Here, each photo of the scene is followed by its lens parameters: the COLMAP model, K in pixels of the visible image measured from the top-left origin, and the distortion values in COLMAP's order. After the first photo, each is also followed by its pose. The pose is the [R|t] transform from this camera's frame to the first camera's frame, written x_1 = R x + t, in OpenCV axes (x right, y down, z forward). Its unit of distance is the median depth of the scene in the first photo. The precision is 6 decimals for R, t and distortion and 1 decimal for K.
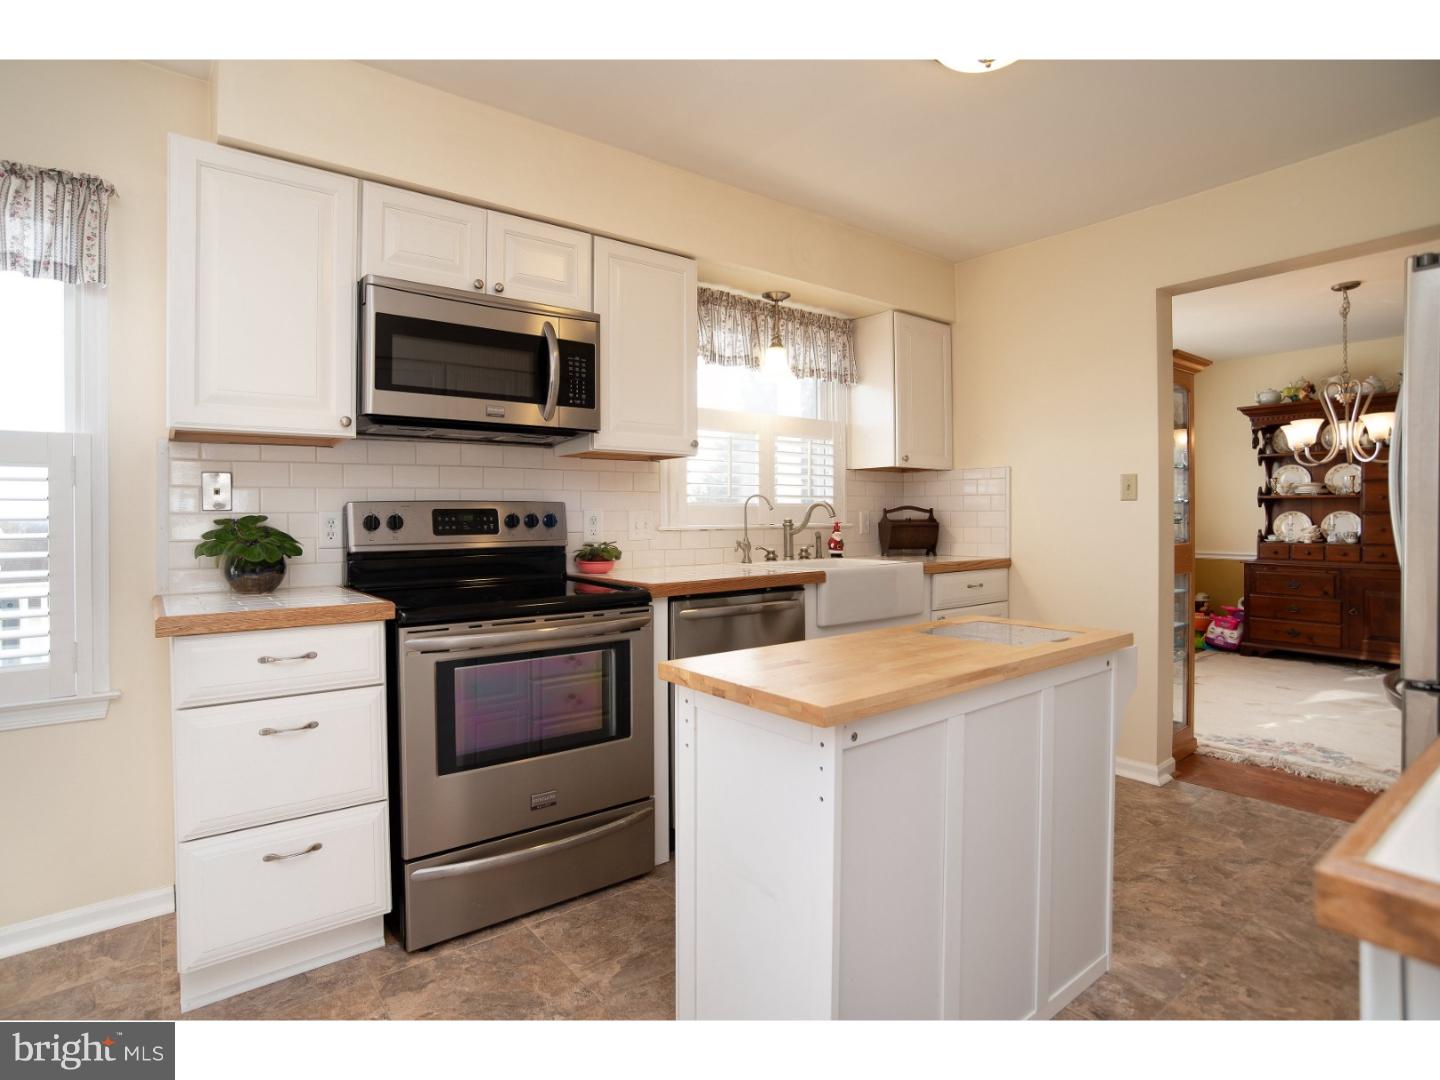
lens RADIAL K [[748.1, 0, 710.4], [0, 748.1, 529.7], [0, 0, 1]] dist [-0.051080, 0.000548]
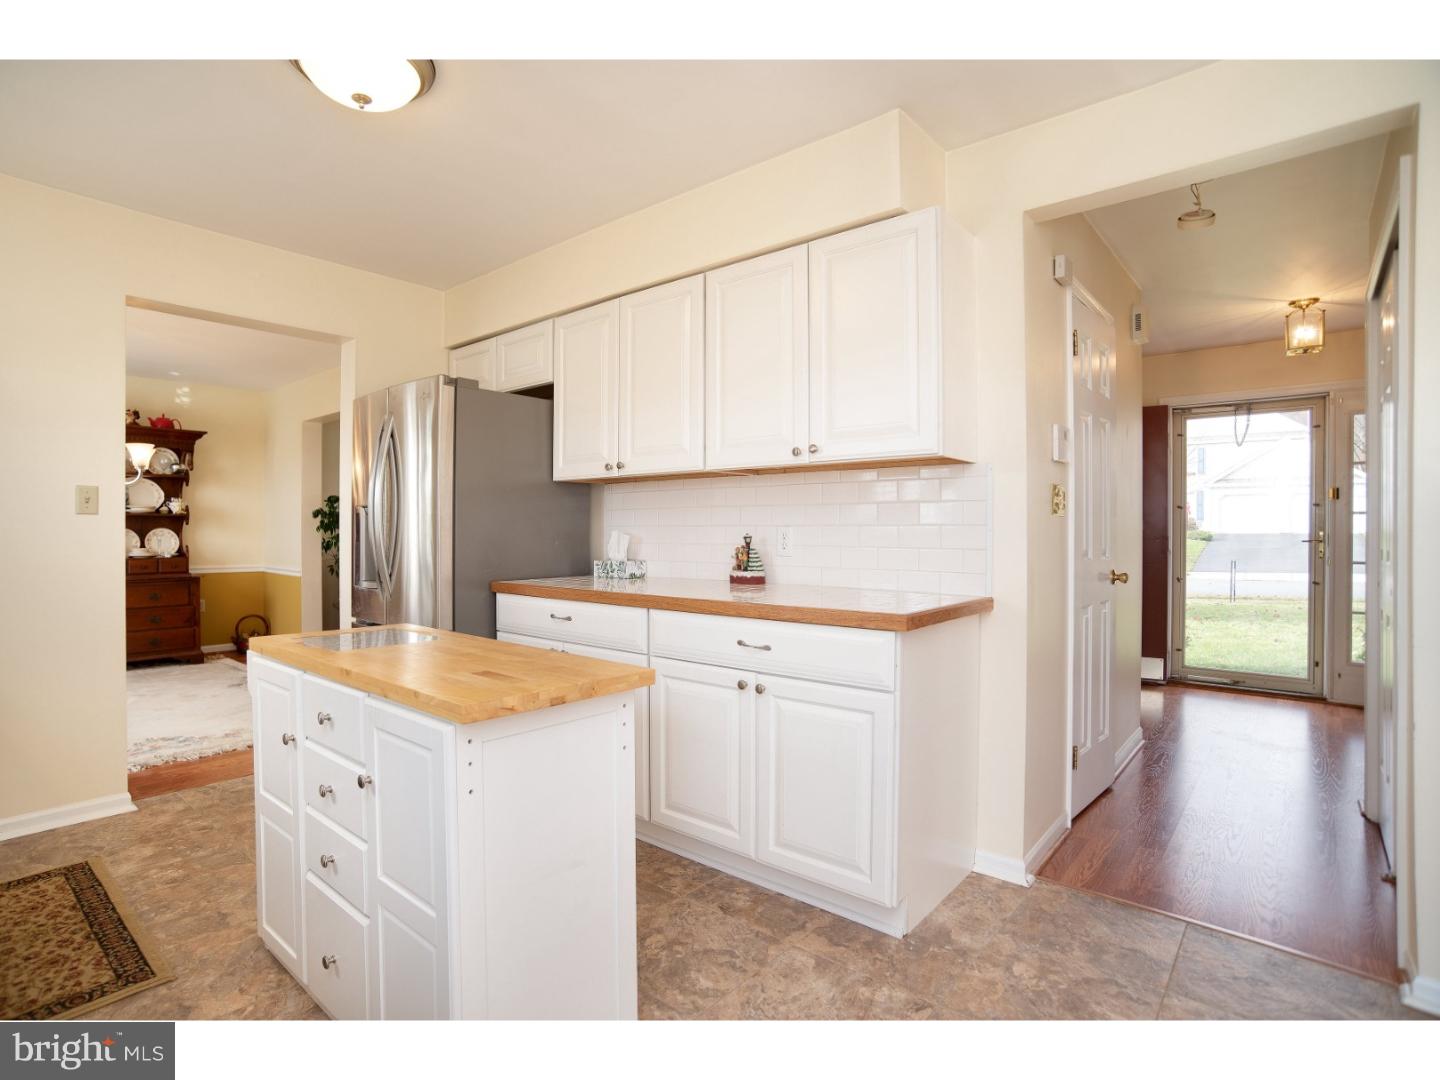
lens RADIAL K [[704.1, 0, 730.8], [0, 704.1, 538.0], [0, 0, 1]] dist [-0.100111, 0.035190]
pose [[-0.216345, -0.002102, 0.976315, -0.397177], [0.014596, 0.999879, 0.005387, -0.003126], [-0.976208, 0.015416, -0.216288, 0.395472]]
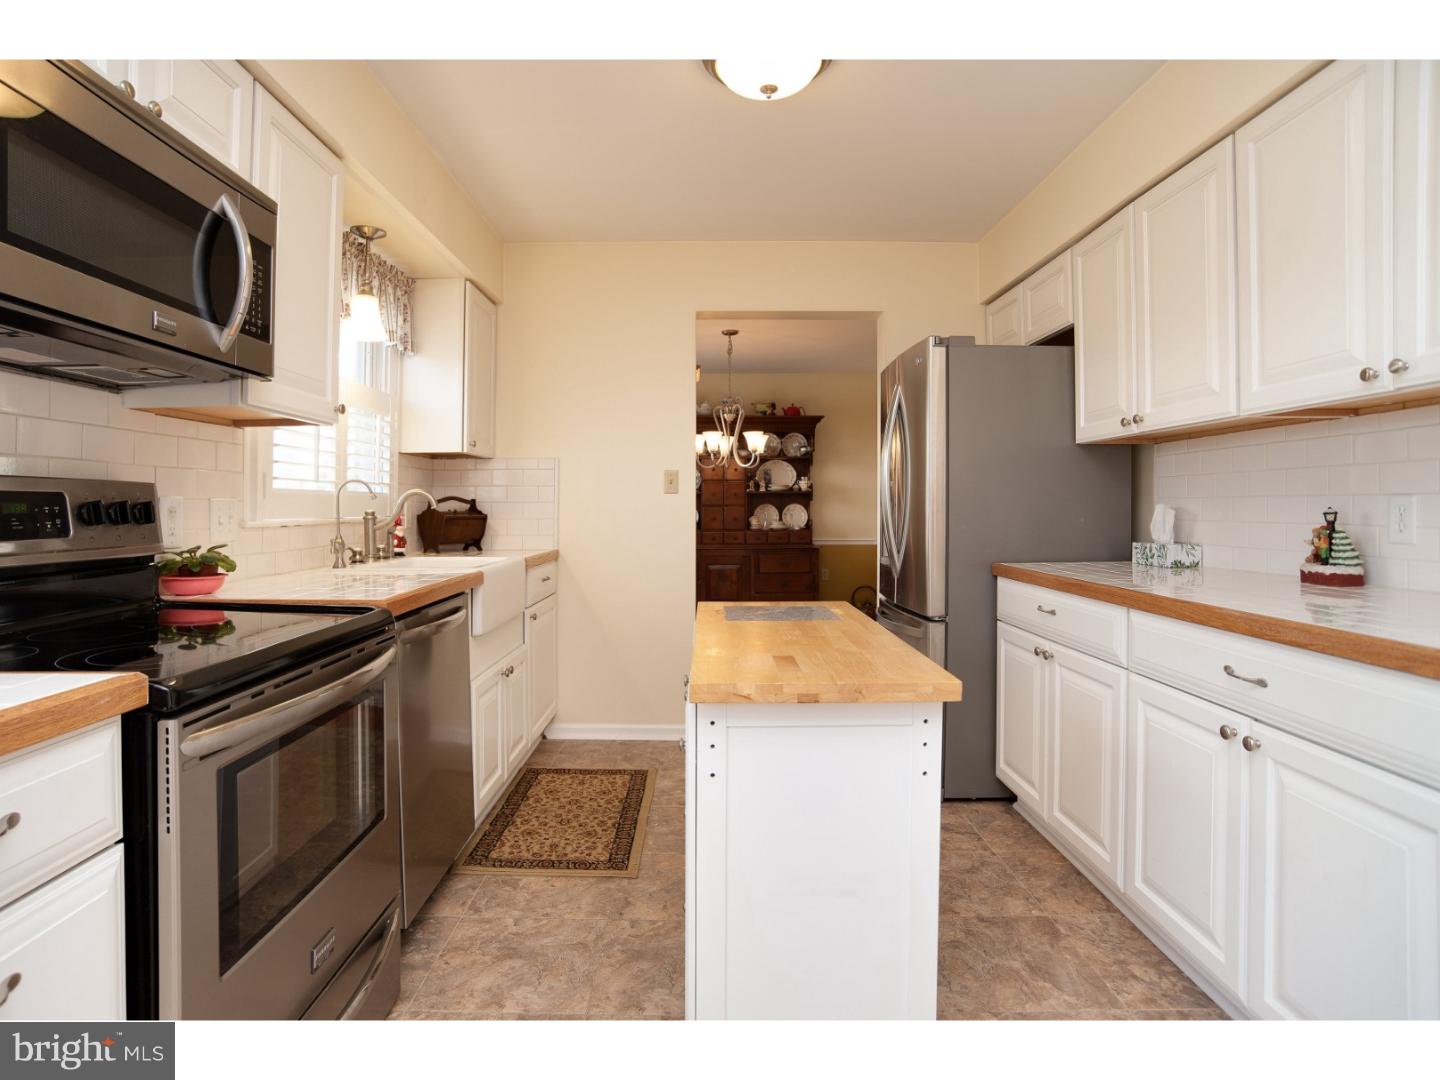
lens RADIAL K [[775.5, 0, 714.8], [0, 775.5, 517.0], [0, 0, 1]] dist [-0.065009, 0.001919]
pose [[0.609936, -0.007024, 0.792419, -0.327862], [0.013374, 0.999910, -0.001431, -0.001622], [-0.792338, 0.011471, 0.609975, 0.208461]]
